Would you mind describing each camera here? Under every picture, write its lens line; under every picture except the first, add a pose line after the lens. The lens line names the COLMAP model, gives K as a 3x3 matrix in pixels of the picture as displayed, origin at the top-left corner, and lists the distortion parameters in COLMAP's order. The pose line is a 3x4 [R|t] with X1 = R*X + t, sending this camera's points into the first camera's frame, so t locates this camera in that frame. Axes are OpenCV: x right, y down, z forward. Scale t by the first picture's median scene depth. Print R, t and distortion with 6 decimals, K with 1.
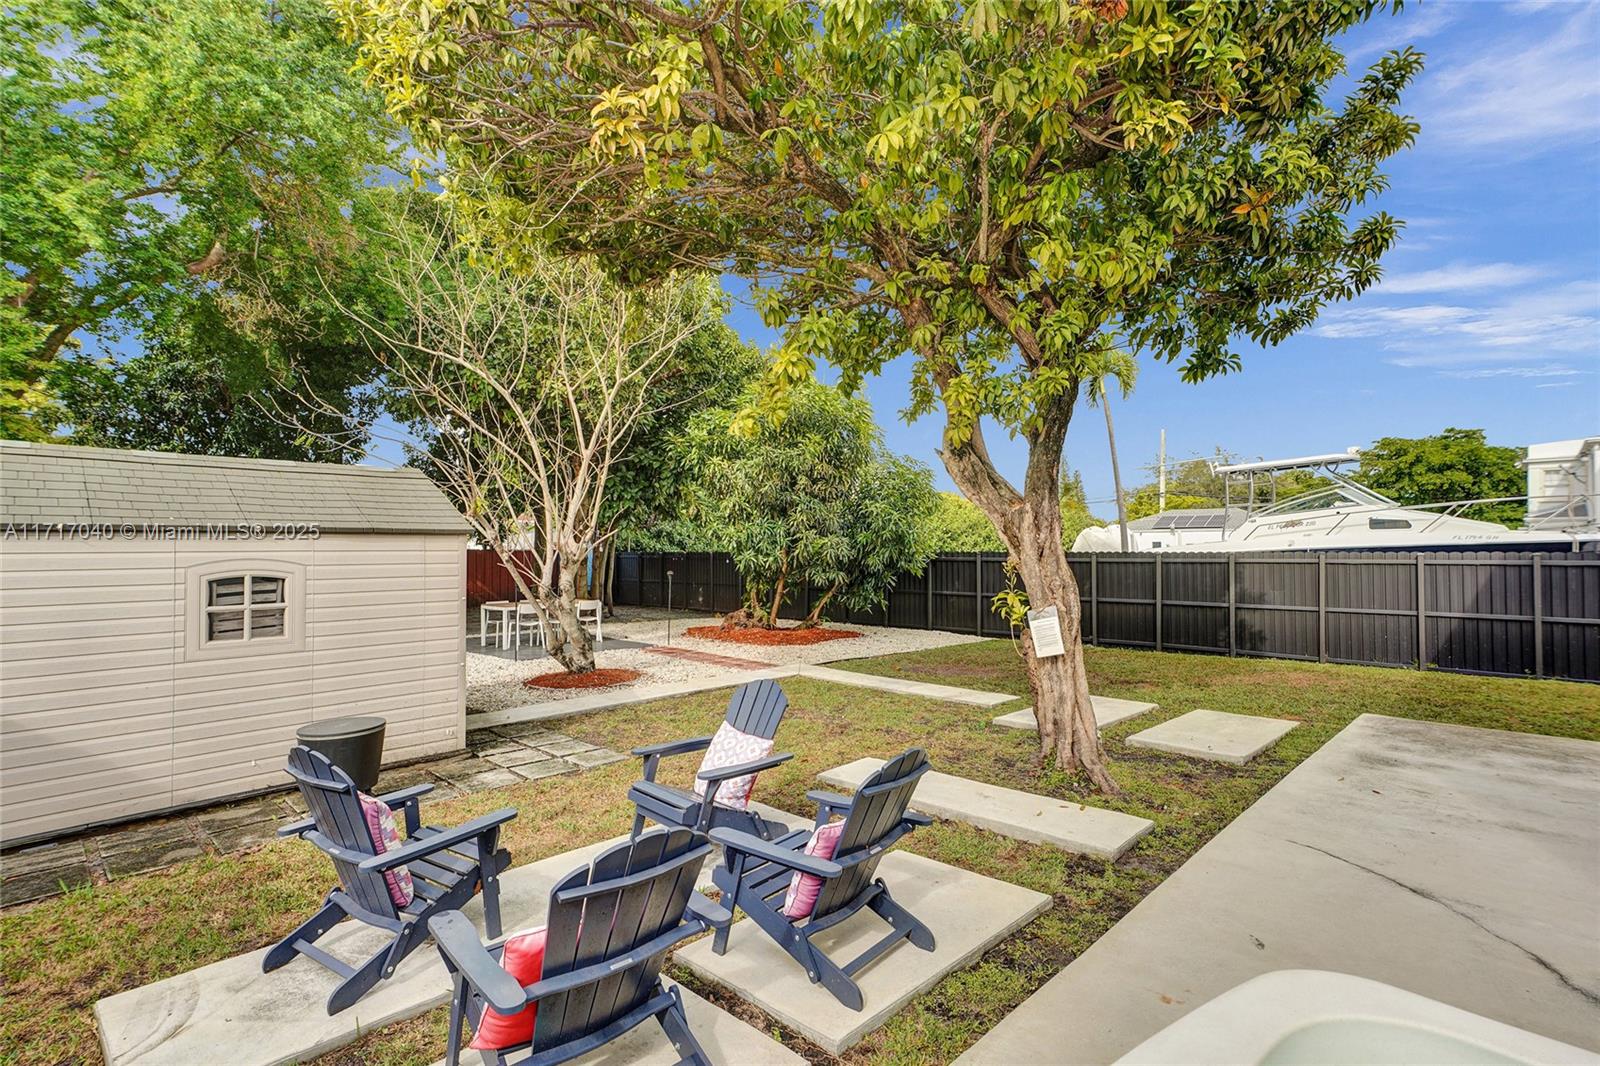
lens RADIAL K [[736.0, 0, 798.1], [0, 736.0, 538.6], [0, 0, 1]] dist [0.002959, 0.000749]
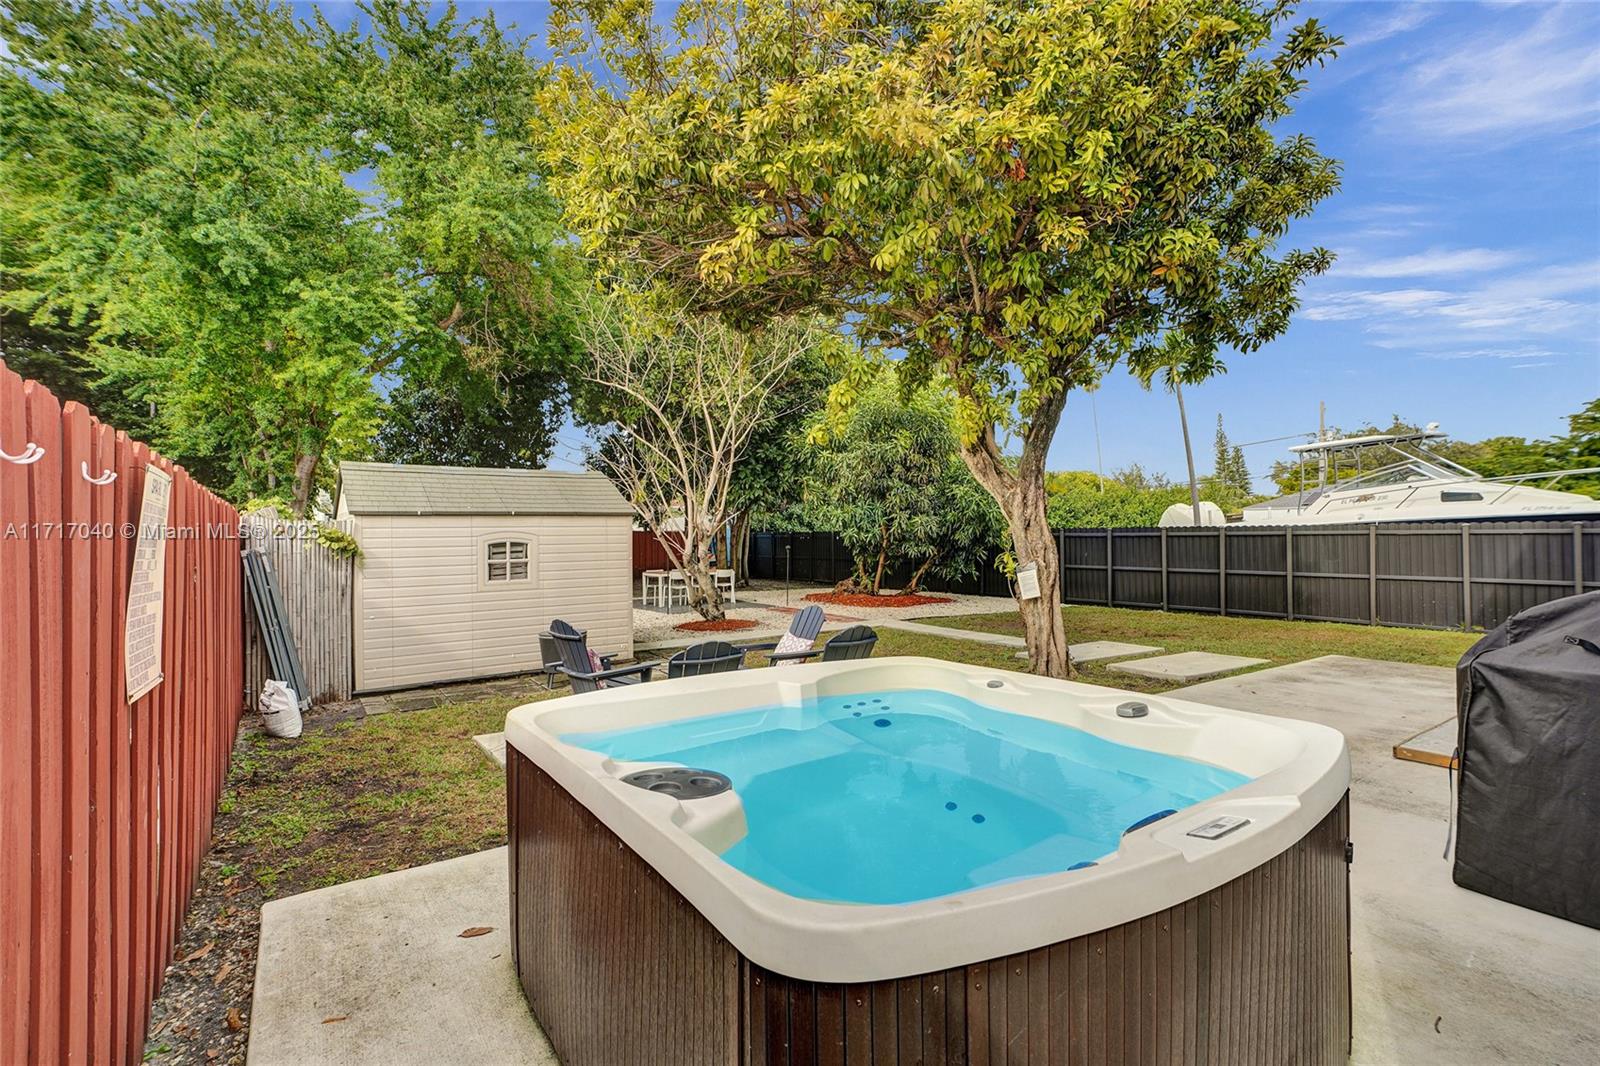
lens RADIAL K [[722.1, 0, 804.1], [0, 722.1, 524.5], [0, 0, 1]] dist [0.000385, 0.000545]
pose [[0.982428, -0.010507, -0.186348, 0.089517], [0.011327, 0.999930, 0.003337, 0.006122], [0.186300, -0.005389, 0.982478, -0.202736]]
